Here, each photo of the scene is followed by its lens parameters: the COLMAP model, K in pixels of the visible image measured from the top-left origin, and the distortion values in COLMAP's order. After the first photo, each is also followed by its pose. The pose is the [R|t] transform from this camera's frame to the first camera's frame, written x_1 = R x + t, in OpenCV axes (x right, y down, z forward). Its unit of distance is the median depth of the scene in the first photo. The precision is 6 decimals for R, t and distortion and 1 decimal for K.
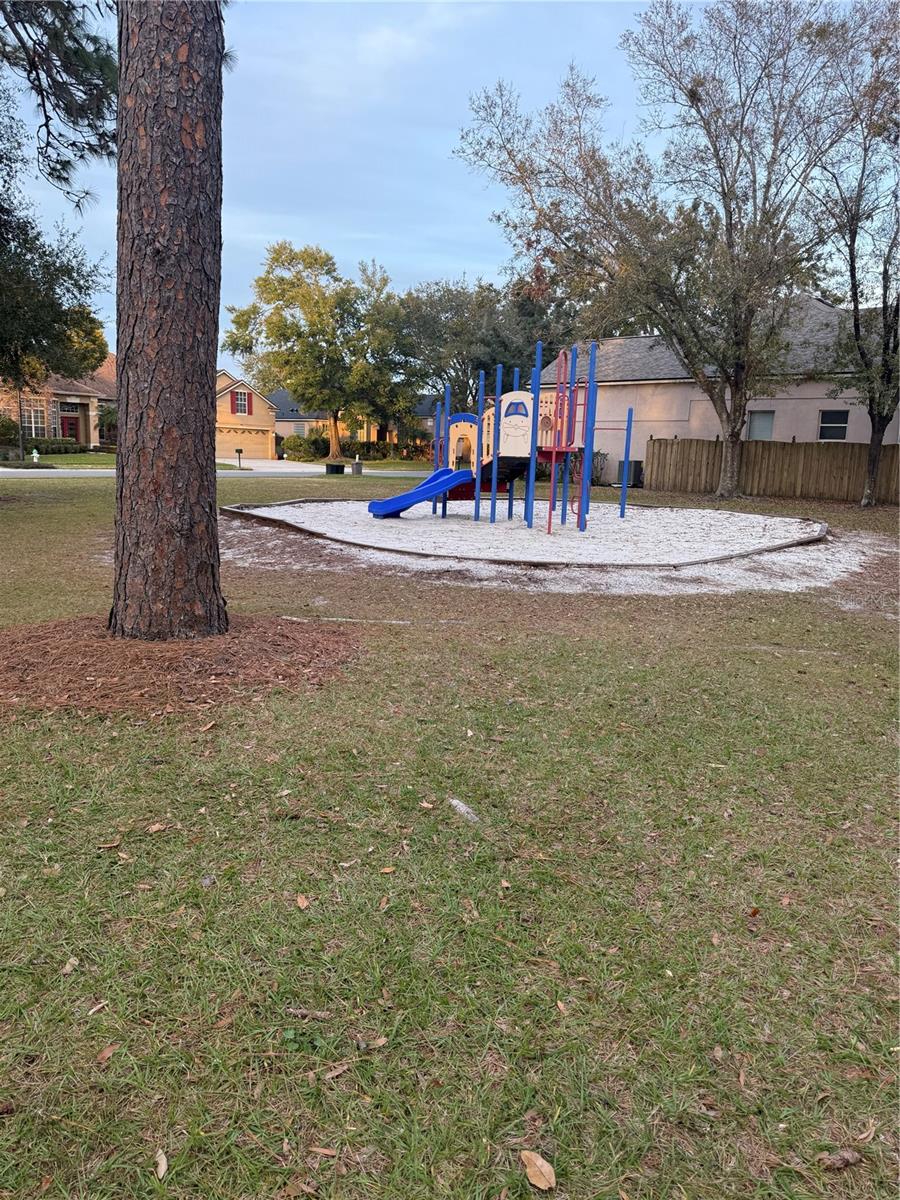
lens RADIAL K [[840.9, 0, 444.7], [0, 840.9, 599.9], [0, 0, 1]] dist [0.028451, -0.008753]
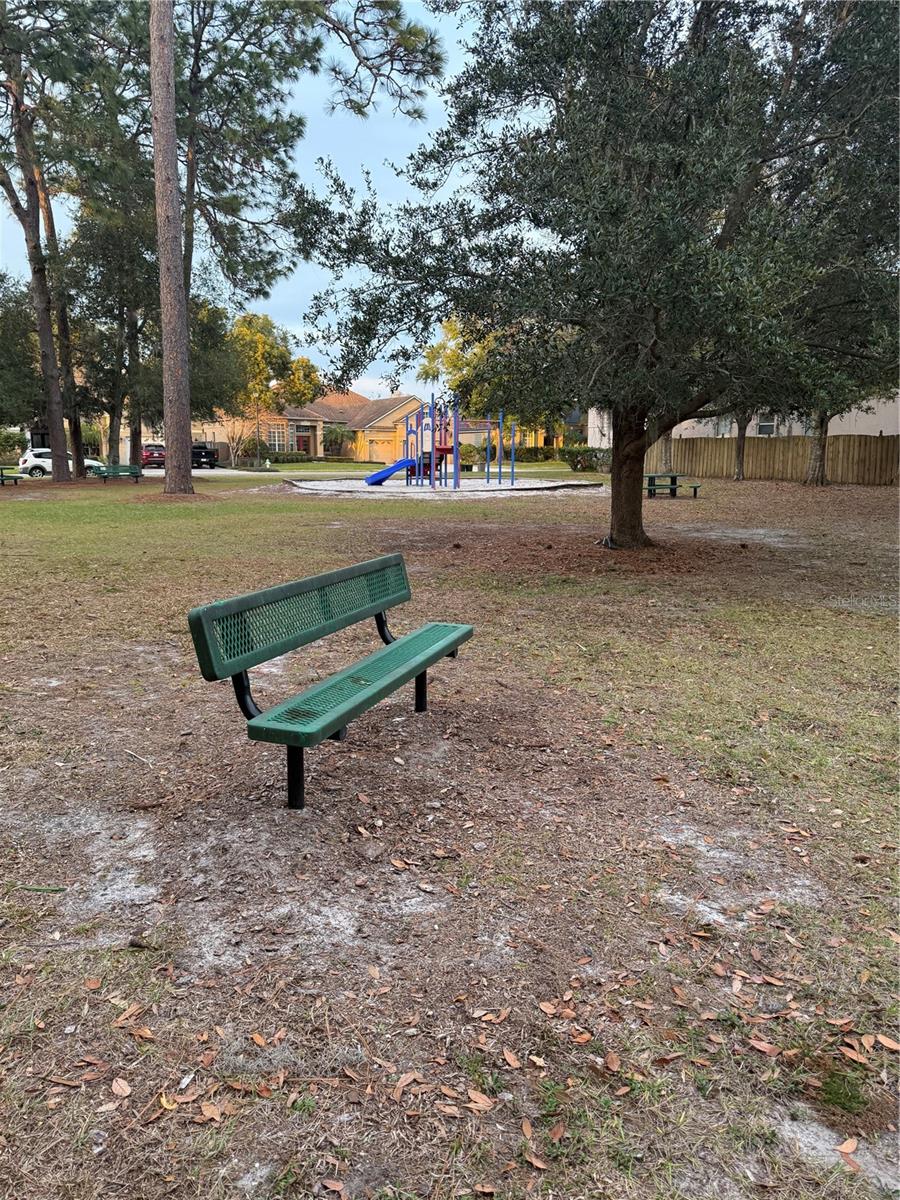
lens RADIAL K [[840.9, 0, 453.1], [0, 840.9, 597.7], [0, 0, 1]] dist [0.028451, -0.008753]
pose [[0.955790, 0.021322, -0.293277, 0.190339], [-0.024624, 0.999668, -0.007570, 0.048088], [0.293018, 0.014457, 0.955998, -0.221747]]
